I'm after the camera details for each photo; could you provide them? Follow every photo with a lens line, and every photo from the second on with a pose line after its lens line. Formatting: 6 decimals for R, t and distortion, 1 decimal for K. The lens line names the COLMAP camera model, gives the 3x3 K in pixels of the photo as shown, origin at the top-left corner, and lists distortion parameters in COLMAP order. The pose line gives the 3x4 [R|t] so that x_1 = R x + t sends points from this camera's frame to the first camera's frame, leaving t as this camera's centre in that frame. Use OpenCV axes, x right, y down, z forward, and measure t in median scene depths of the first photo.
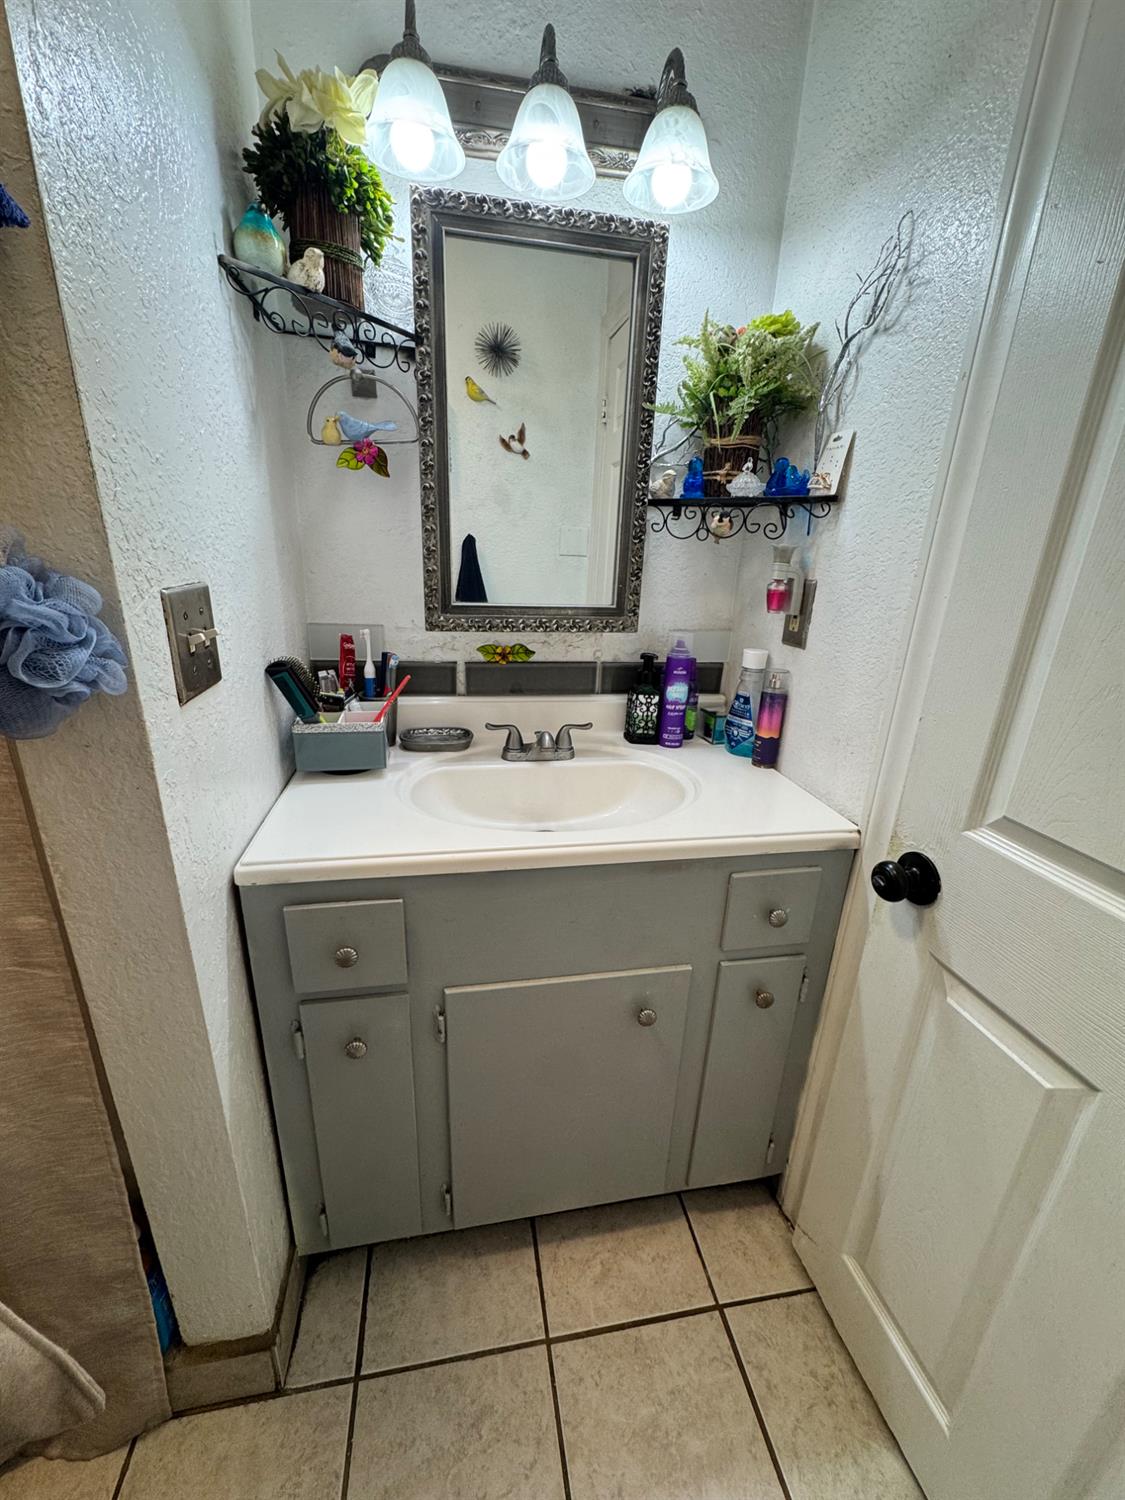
lens RADIAL K [[597.8, 0, 561.7], [0, 597.8, 748.1], [0, 0, 1]] dist [-0.007978, -0.000042]
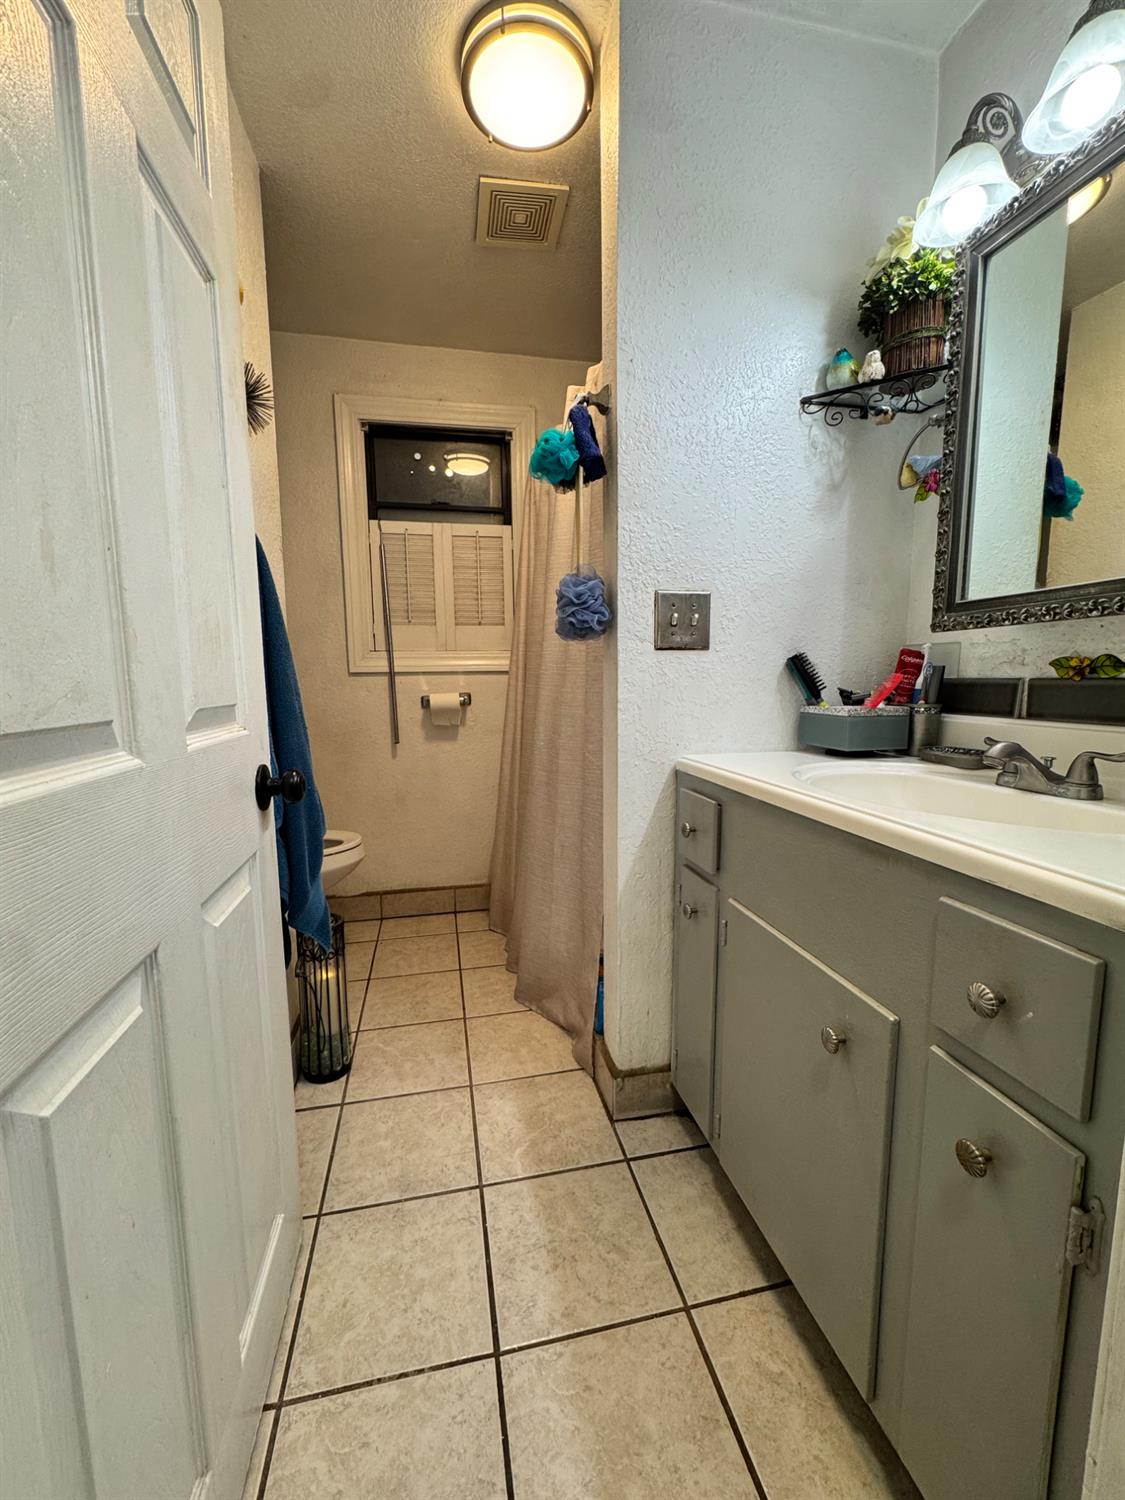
lens RADIAL K [[597.8, 0, 567.6], [0, 597.8, 751.9], [0, 0, 1]] dist [-0.007978, -0.000042]
pose [[0.035690, 0.078007, -0.996314, 0.765583], [-0.313217, 0.947592, 0.062972, 0.122611], [0.949011, 0.309815, 0.058253, 0.421479]]
